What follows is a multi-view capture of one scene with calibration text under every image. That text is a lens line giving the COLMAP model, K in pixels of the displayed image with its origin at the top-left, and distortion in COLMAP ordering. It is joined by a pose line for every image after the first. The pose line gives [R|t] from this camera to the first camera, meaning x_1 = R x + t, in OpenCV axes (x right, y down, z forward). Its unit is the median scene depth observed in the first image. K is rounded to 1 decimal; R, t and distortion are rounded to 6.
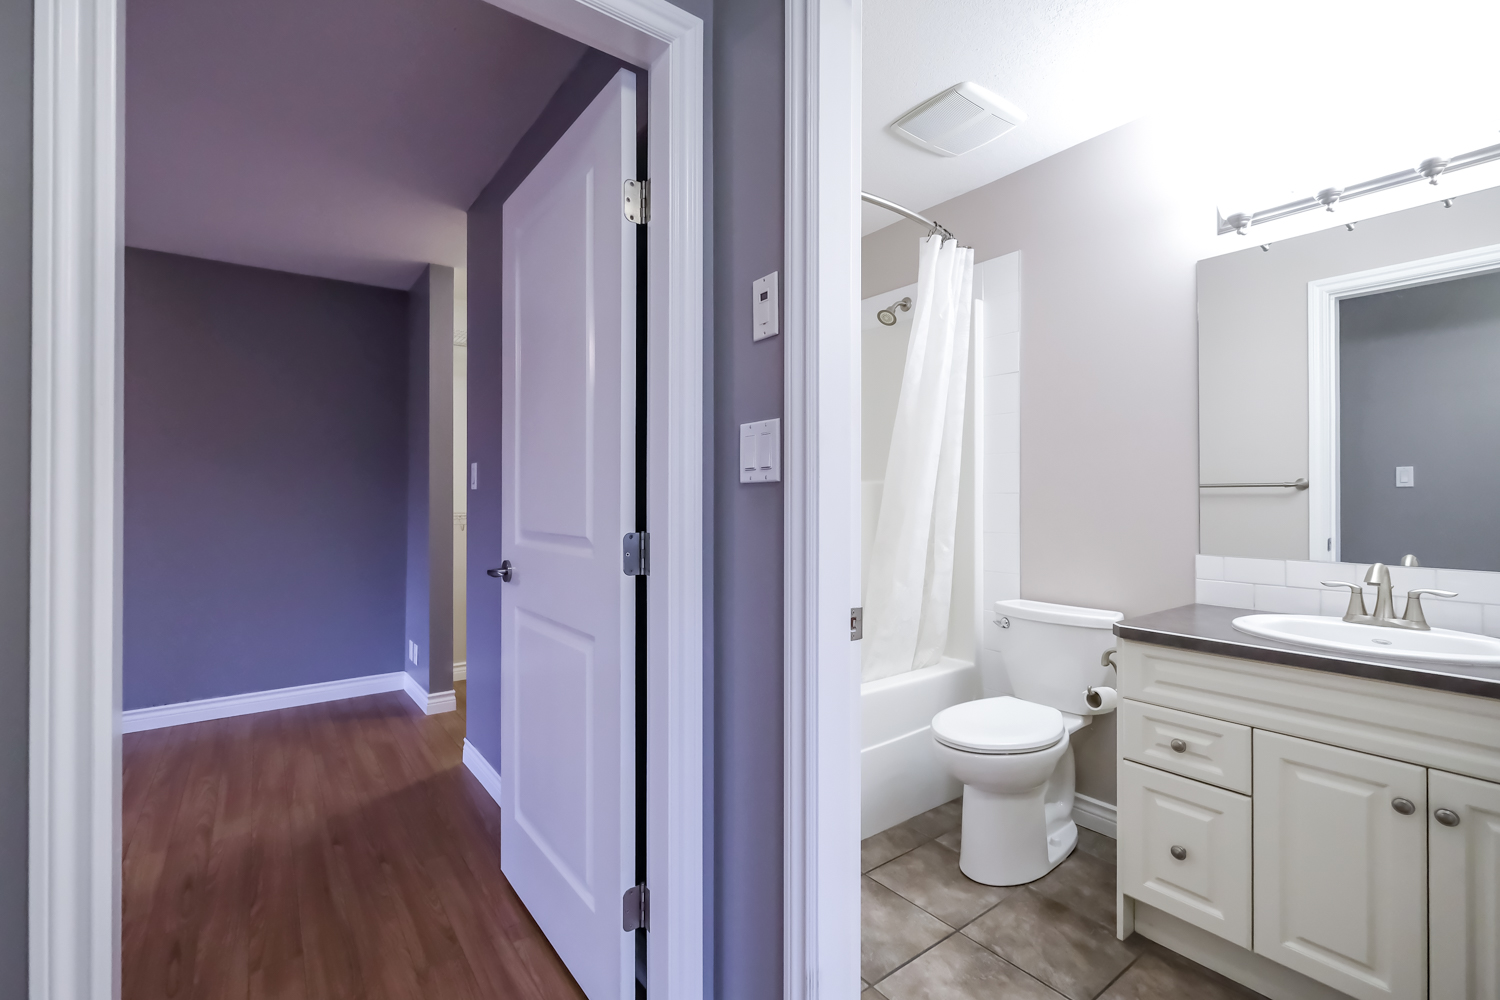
lens RADIAL K [[656.1, 0, 745.0], [0, 656.1, 501.9], [0, 0, 1]] dist [-0.007712, 0.000482]
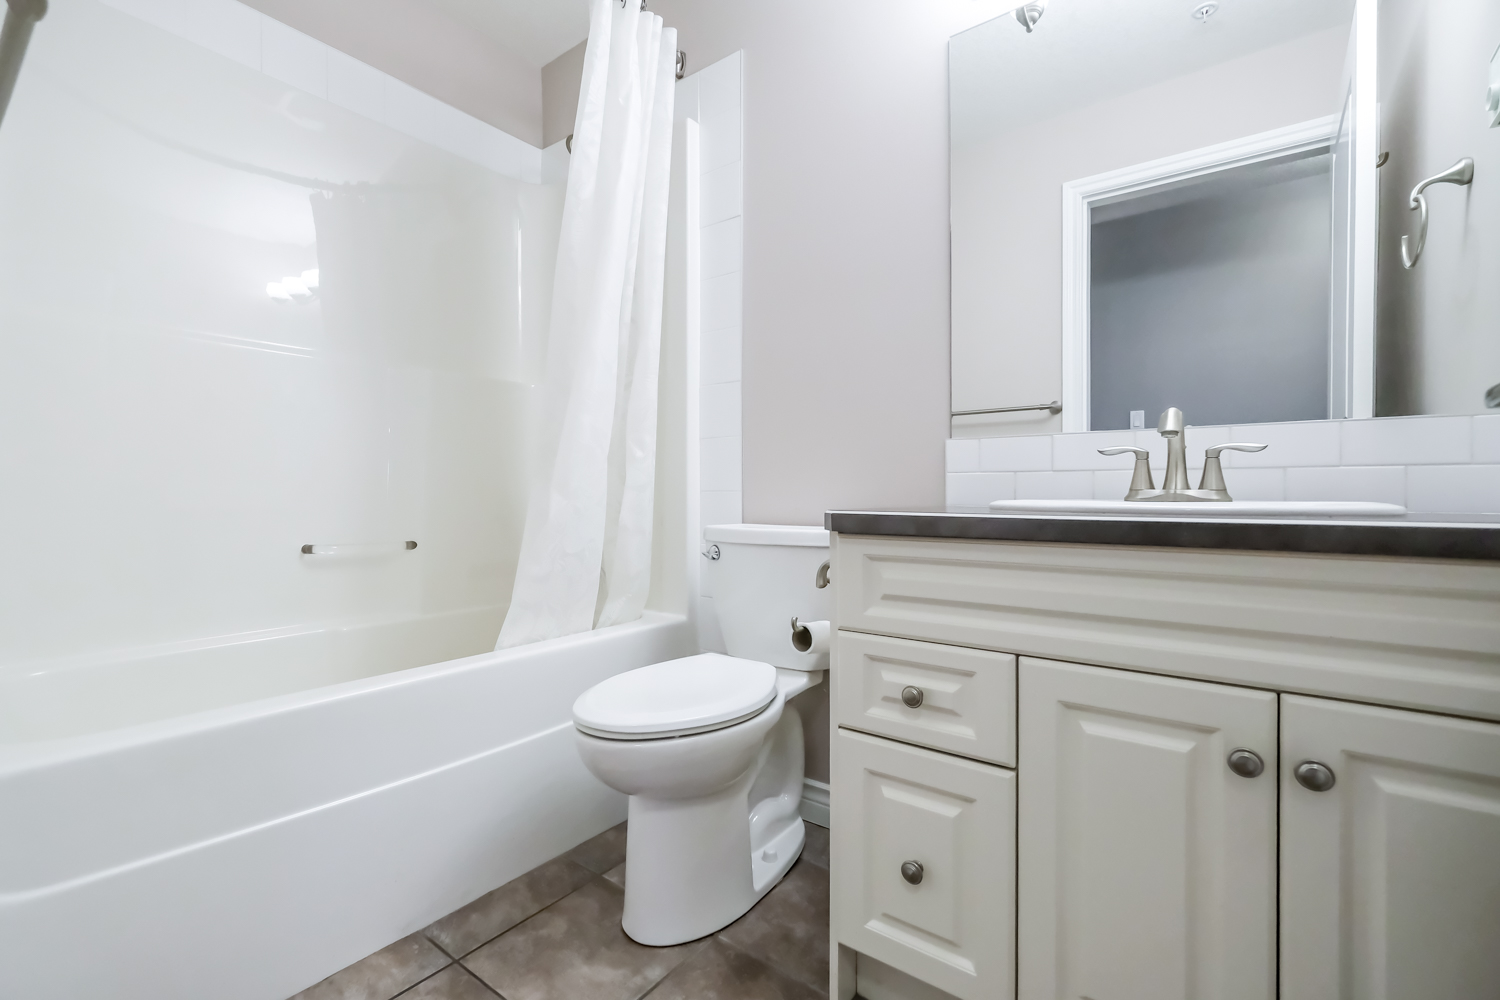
lens RADIAL K [[656.1, 0, 745.0], [0, 656.1, 501.9], [0, 0, 1]] dist [-0.007712, 0.000482]
pose [[0.960463, -0.001904, 0.278402, 0.282876], [0.000054, 0.999978, 0.006652, 0.153912], [-0.278408, -0.006374, 0.960442, 0.376426]]
